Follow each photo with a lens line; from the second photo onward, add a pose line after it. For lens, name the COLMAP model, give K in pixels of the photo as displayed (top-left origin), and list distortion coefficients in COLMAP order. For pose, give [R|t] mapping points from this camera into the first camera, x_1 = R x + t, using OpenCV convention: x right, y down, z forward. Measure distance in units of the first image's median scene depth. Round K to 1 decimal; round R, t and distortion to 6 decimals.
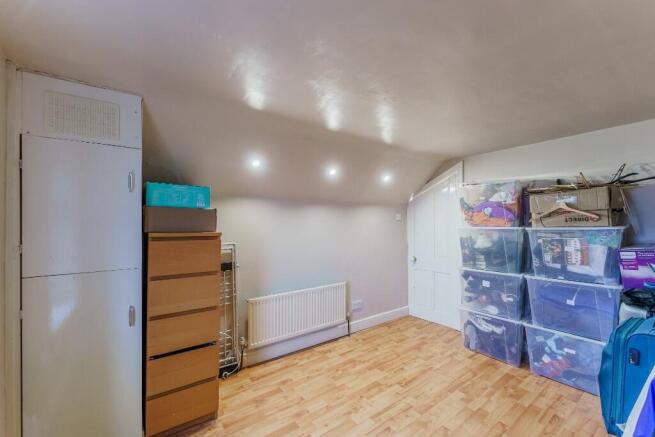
lens RADIAL K [[269.6, 0, 328.0], [0, 269.6, 227.7], [0, 0, 1]] dist [-0.000691, -0.000038]
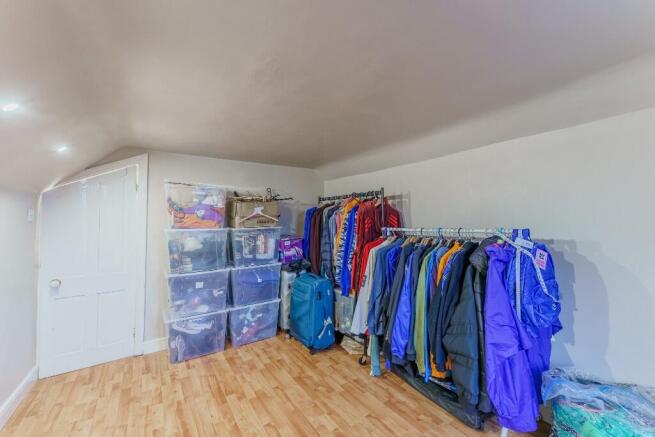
lens RADIAL K [[264.4, 0, 323.5], [0, 264.4, 220.5], [0, 0, 1]] dist [0.000175, -0.000077]
pose [[0.042119, 0.006396, 0.999092, -0.409067], [0.022786, 0.999713, -0.007361, -0.017201], [-0.998853, 0.023076, 0.041961, 0.519723]]
